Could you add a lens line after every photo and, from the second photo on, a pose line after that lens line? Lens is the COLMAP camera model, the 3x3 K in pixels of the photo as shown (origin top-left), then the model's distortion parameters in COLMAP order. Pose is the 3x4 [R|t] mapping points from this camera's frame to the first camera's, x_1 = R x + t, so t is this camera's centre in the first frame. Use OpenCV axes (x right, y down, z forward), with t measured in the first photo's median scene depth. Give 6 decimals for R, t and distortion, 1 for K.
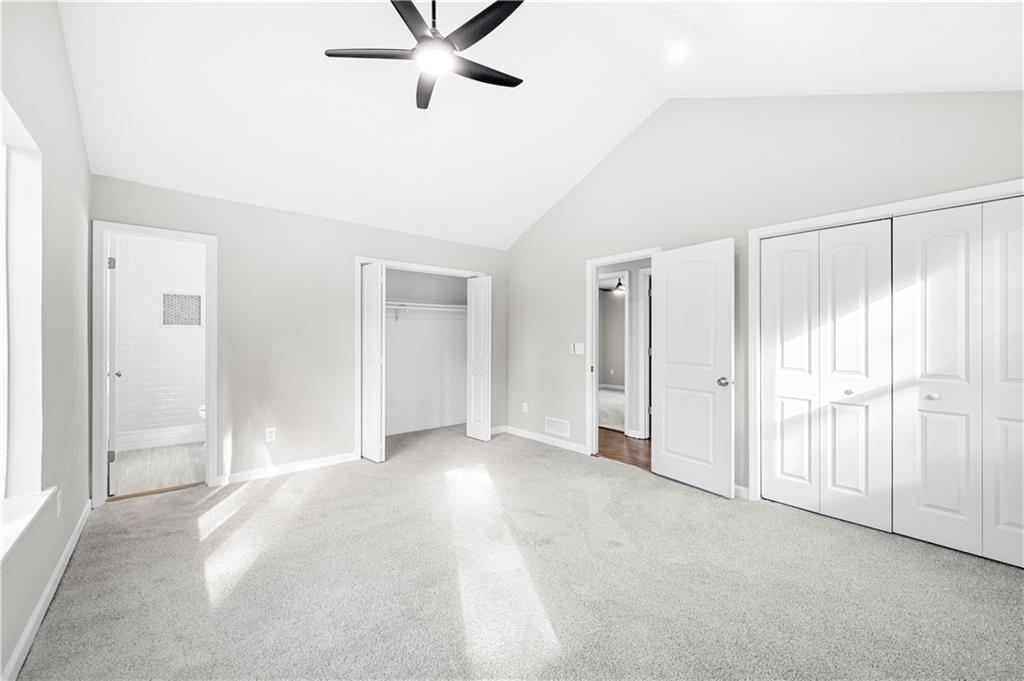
lens RADIAL K [[411.8, 0, 506.6], [0, 411.8, 339.5], [0, 0, 1]] dist [0.006020, -0.001047]
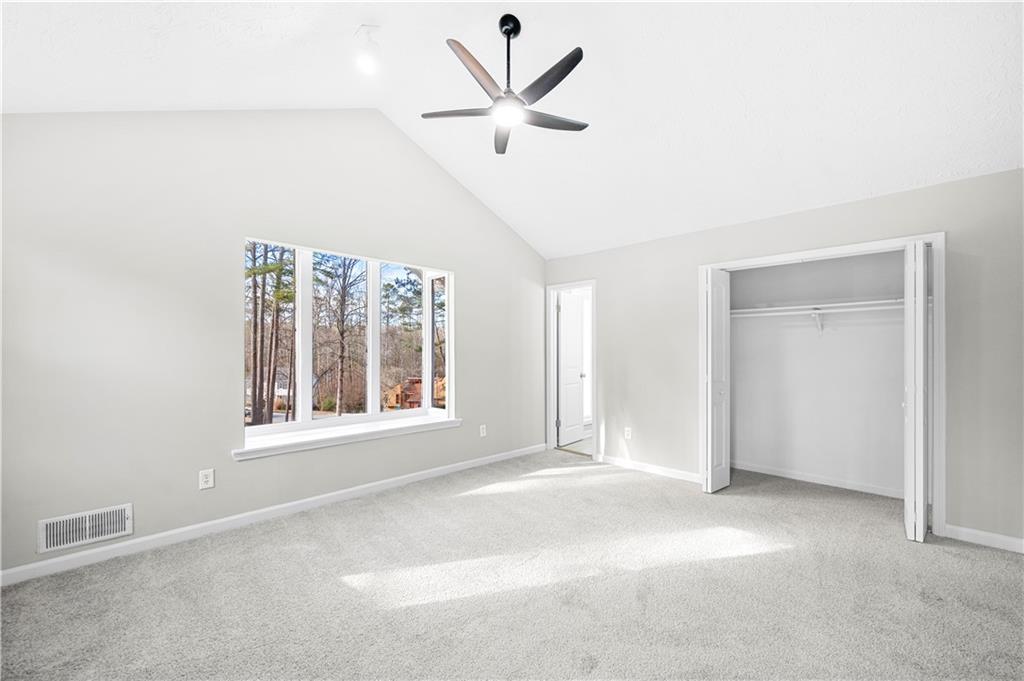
lens RADIAL K [[411.8, 0, 504.9], [0, 411.8, 352.8], [0, 0, 1]] dist [0.006020, -0.001047]
pose [[0.105866, 0.000437, -0.994380, 0.608607], [-0.011610, 0.999932, -0.000797, 0.002837], [0.994313, 0.011629, 0.105864, 0.537838]]
